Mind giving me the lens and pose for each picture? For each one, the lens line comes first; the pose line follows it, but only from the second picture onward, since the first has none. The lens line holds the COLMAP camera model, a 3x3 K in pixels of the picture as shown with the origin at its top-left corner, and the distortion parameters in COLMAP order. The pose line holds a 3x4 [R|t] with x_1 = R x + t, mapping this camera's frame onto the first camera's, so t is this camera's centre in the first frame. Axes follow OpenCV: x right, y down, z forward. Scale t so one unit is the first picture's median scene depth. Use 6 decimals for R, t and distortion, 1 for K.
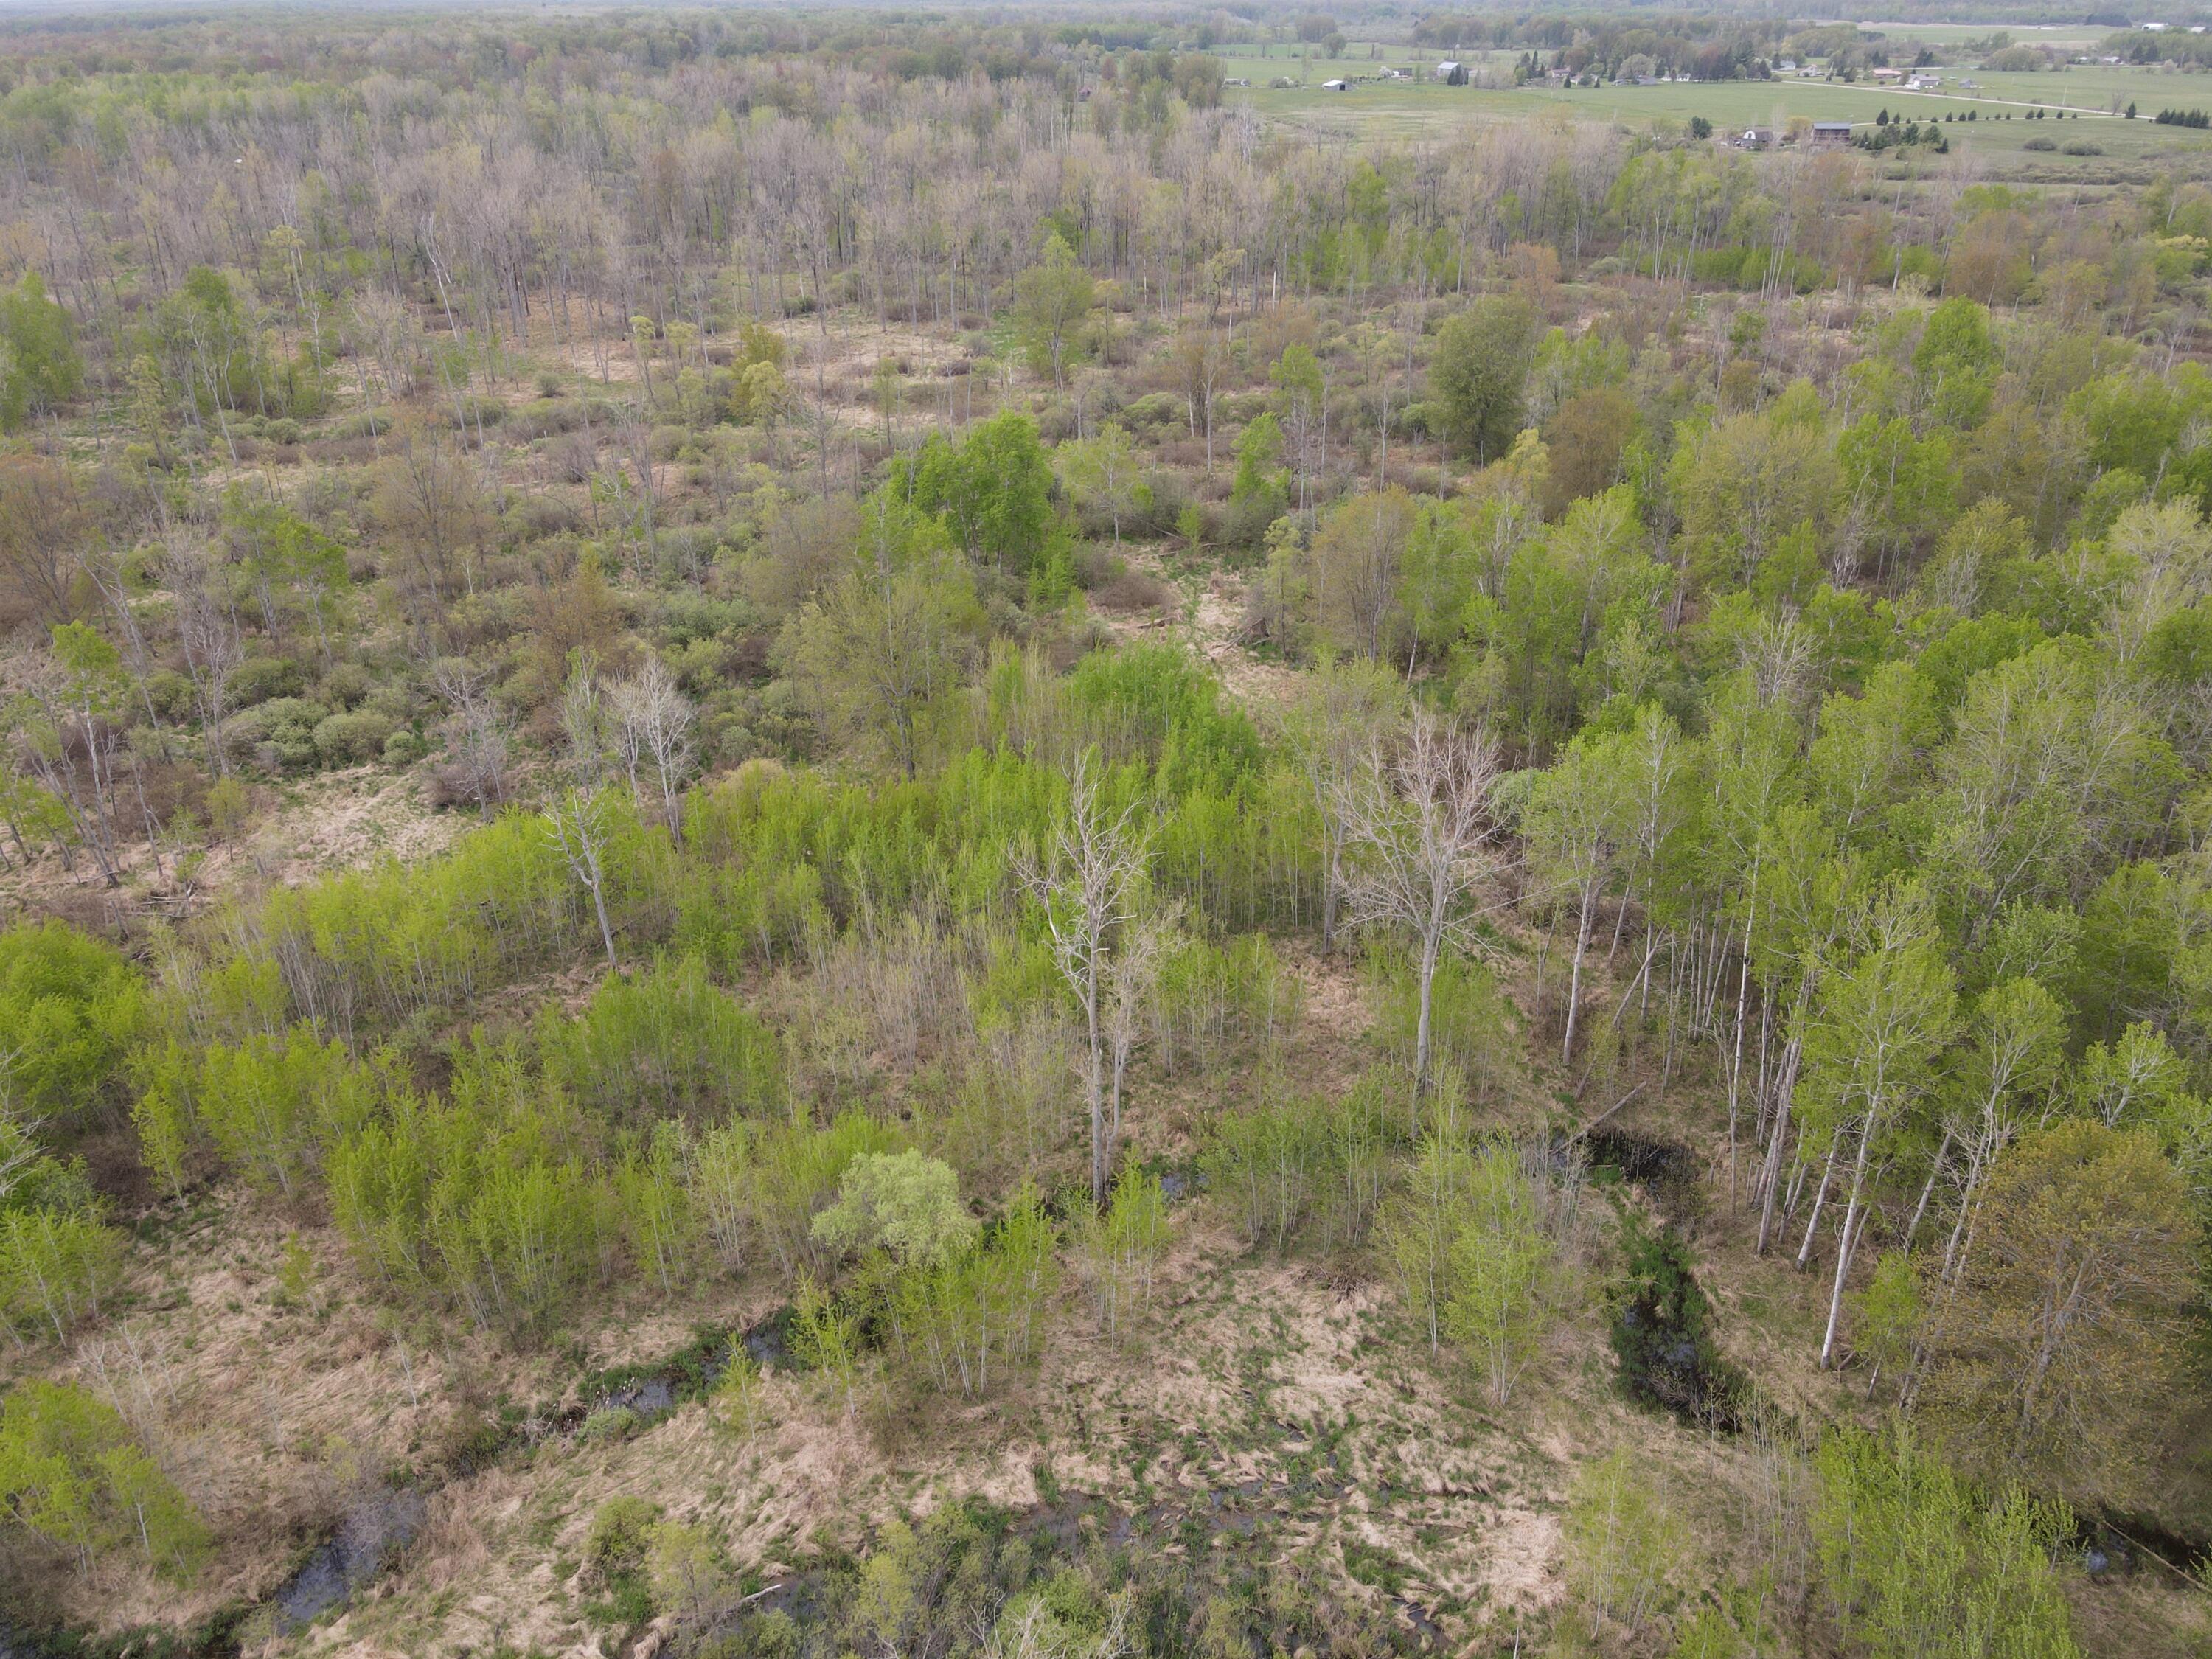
lens RADIAL K [[1592.9, 0, 1099.7], [0, 1592.9, 828.9], [0, 0, 1]] dist [0.052439, -0.054165]
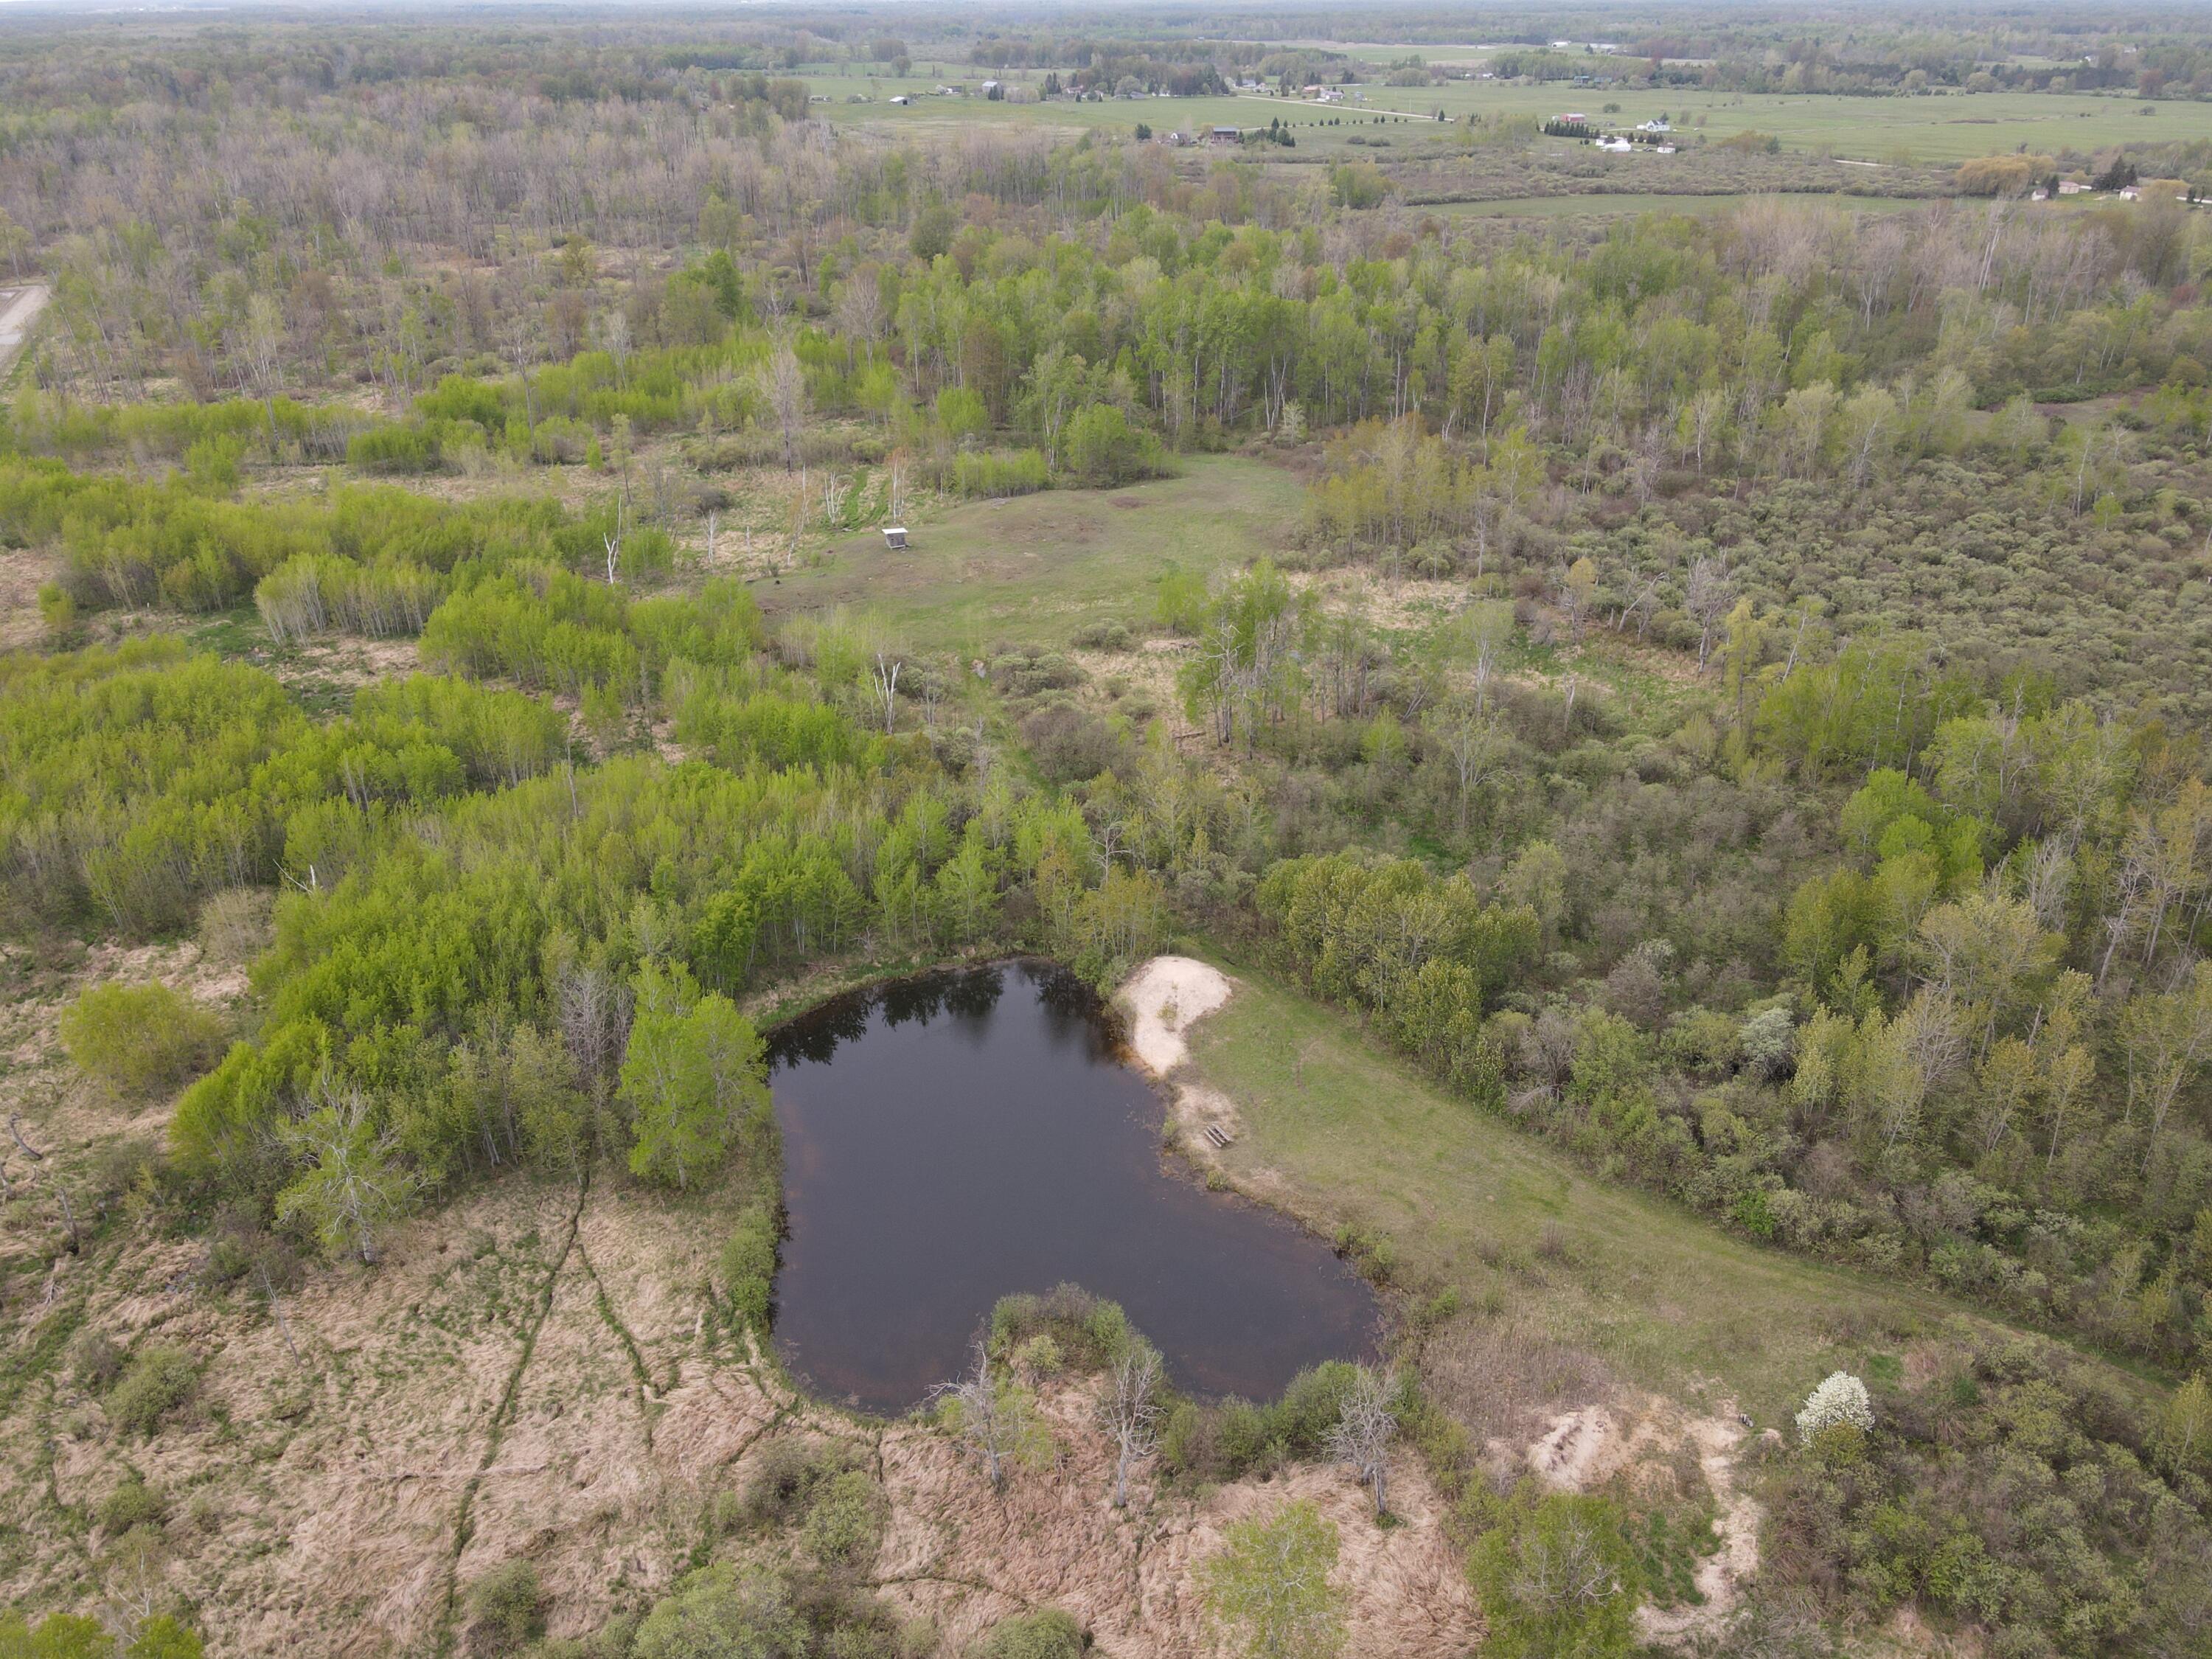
lens RADIAL K [[1610.5, 0, 1097.9], [0, 1610.5, 835.6], [0, 0, 1]] dist [0.000517, 0.008441]
pose [[0.974350, -0.101098, 0.201053, -0.014061], [0.101425, 0.994805, 0.008700, 0.115595], [-0.200888, 0.011915, 0.979542, -0.261886]]
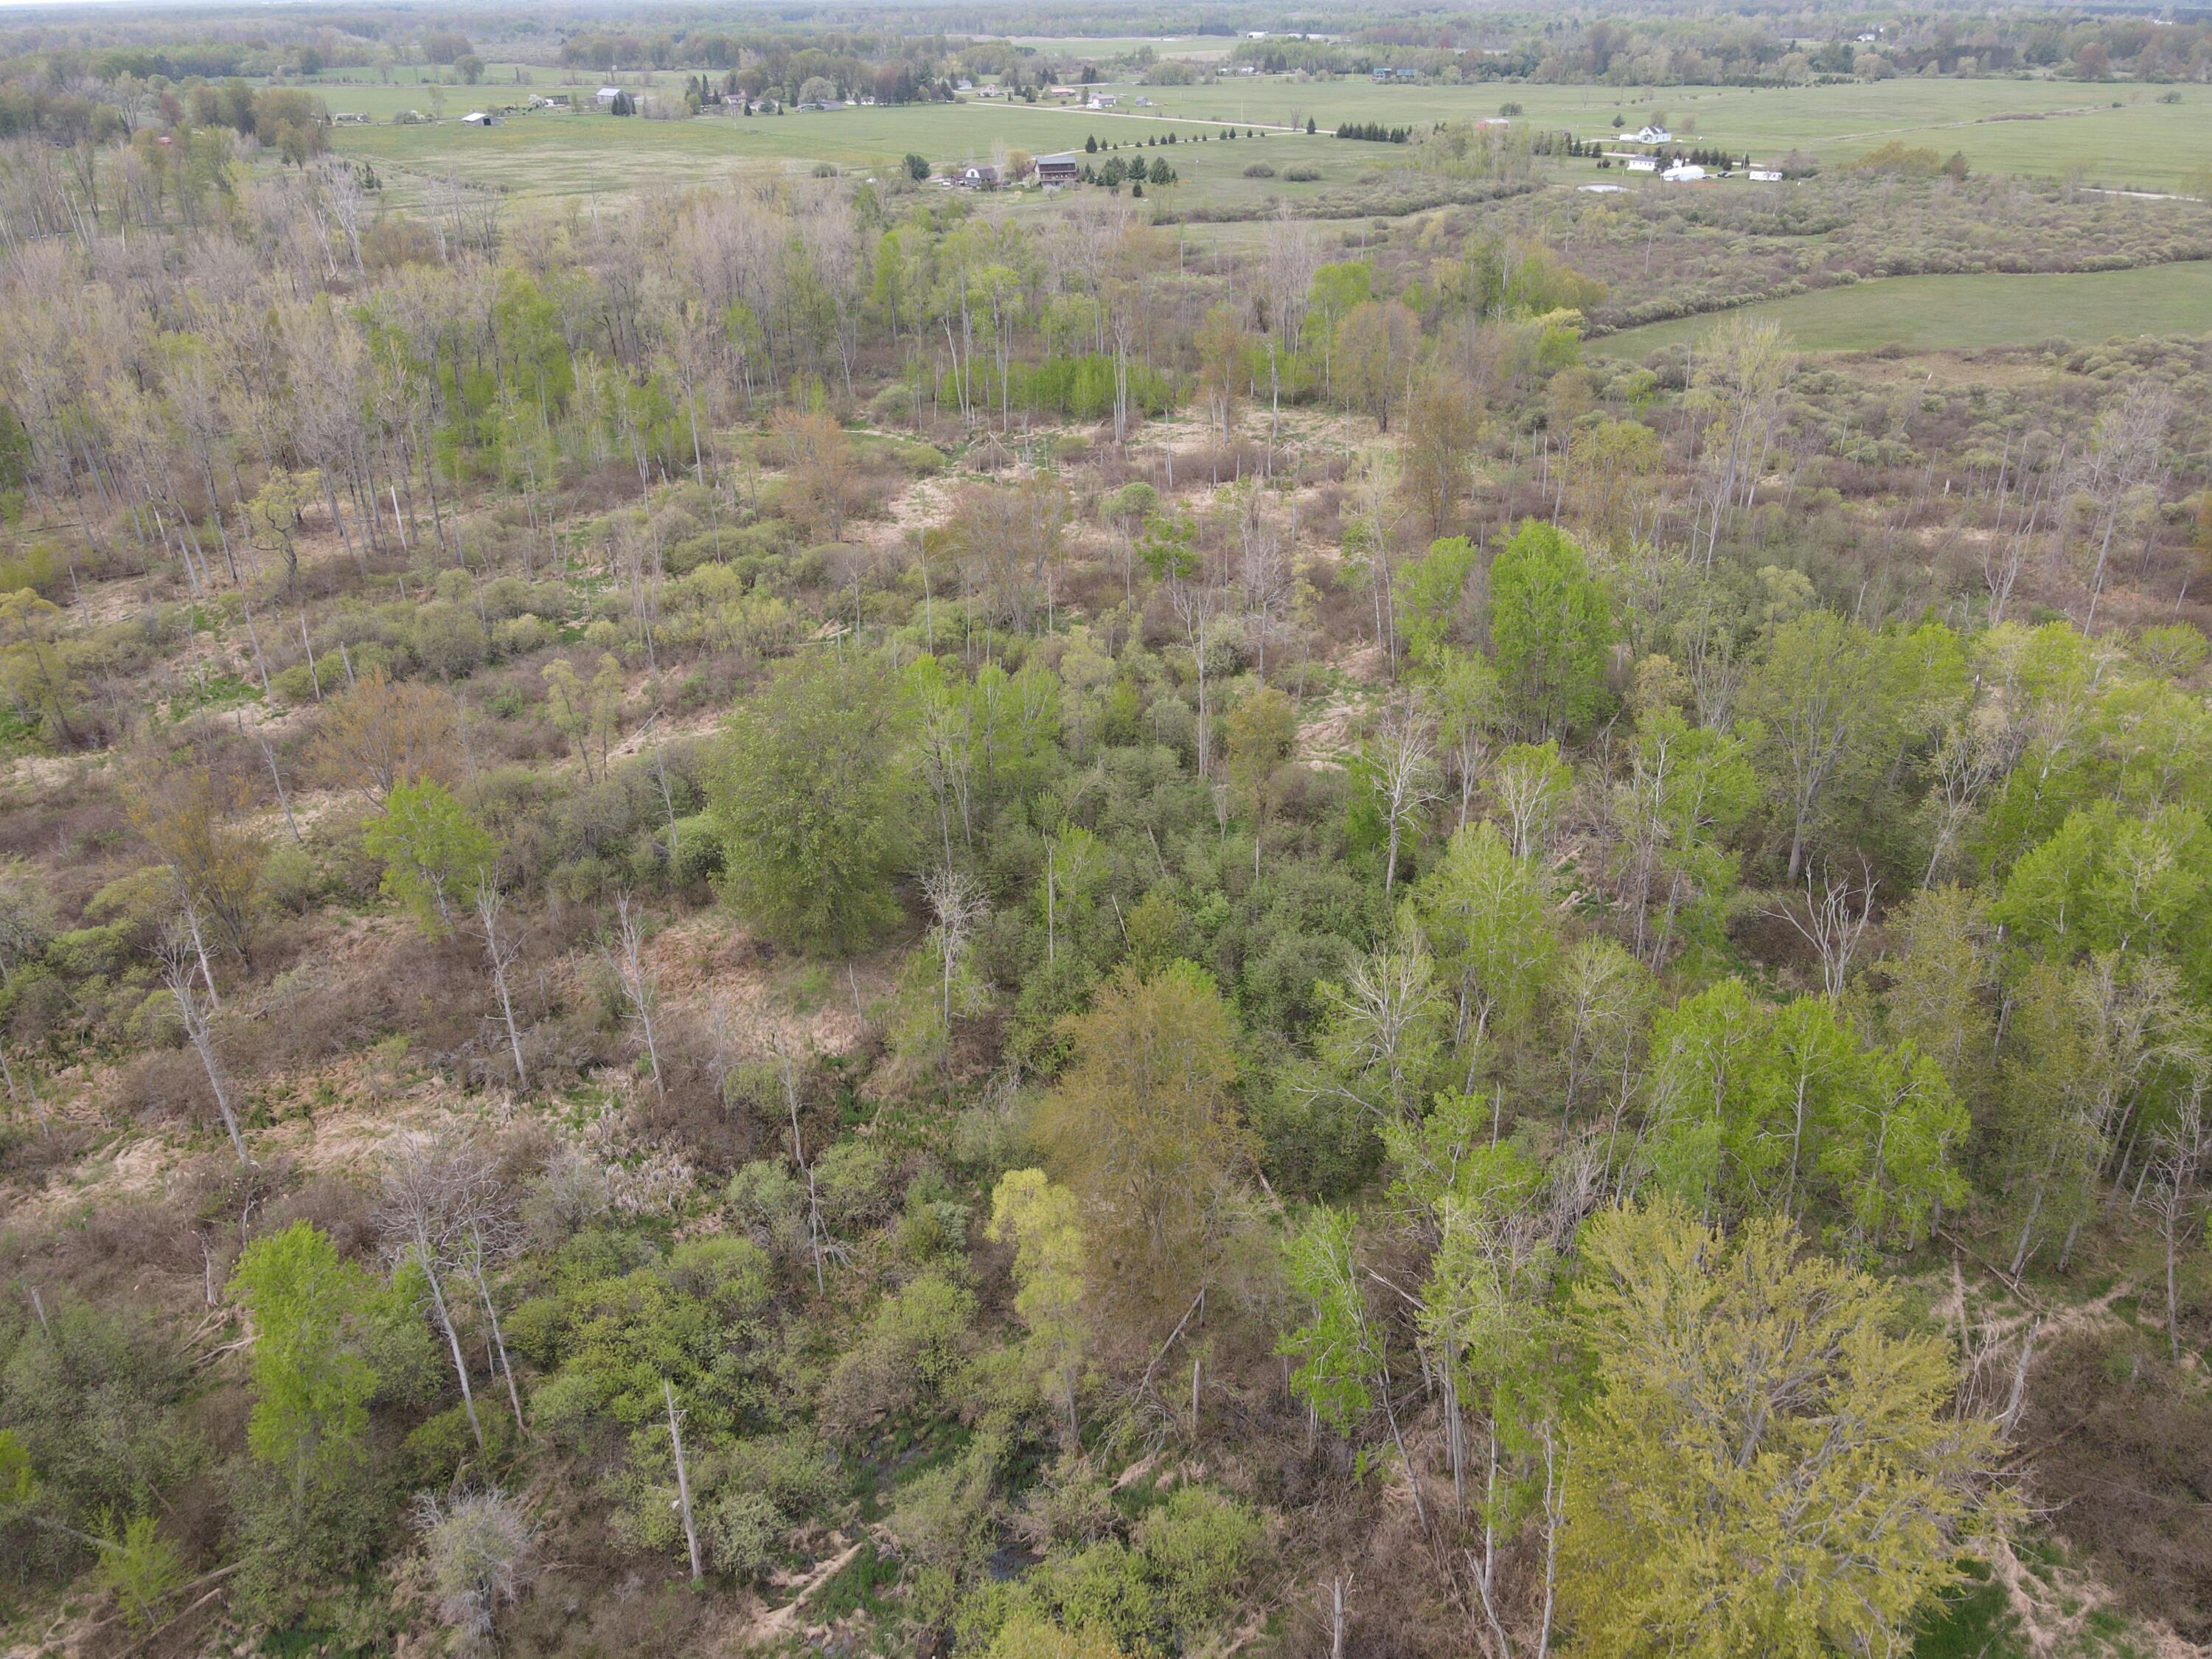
lens RADIAL K [[1592.9, 0, 1099.7], [0, 1592.9, 828.9], [0, 0, 1]] dist [0.052439, -0.054165]
pose [[0.894658, -0.208711, 0.395002, 0.027198], [0.211329, 0.976698, 0.037417, -0.062116], [-0.393607, 0.050000, 0.917918, 0.115757]]
